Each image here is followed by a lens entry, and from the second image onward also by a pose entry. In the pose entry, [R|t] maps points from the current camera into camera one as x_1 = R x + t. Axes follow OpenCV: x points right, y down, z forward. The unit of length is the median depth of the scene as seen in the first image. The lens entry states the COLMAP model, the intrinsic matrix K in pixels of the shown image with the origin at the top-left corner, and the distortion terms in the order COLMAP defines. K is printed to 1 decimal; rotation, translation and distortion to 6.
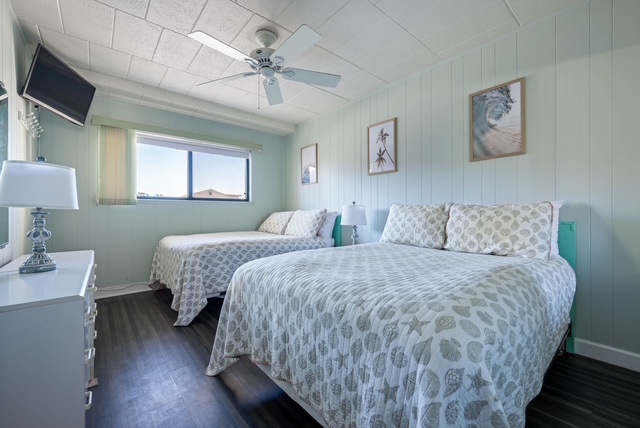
lens RADIAL K [[265.4, 0, 322.8], [0, 265.4, 216.5], [0, 0, 1]] dist [0.015490, 0.000362]
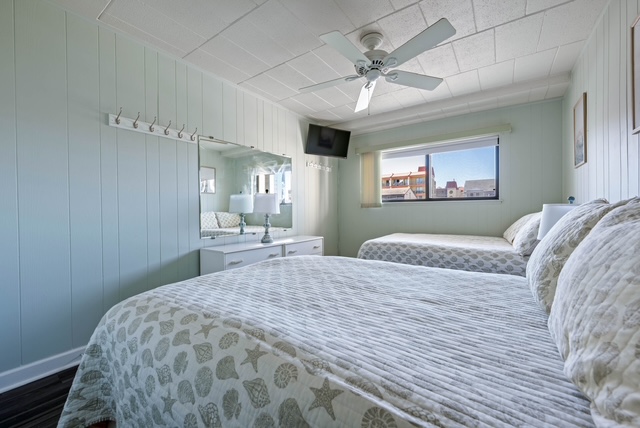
lens RADIAL K [[265.4, 0, 320.0], [0, 265.4, 208.8], [0, 0, 1]] dist [0.015490, 0.000362]
pose [[0.258117, -0.008768, -0.966074, 0.646243], [-0.010446, 0.999875, -0.011866, -0.023565], [0.966057, 0.013154, 0.257993, 0.520522]]
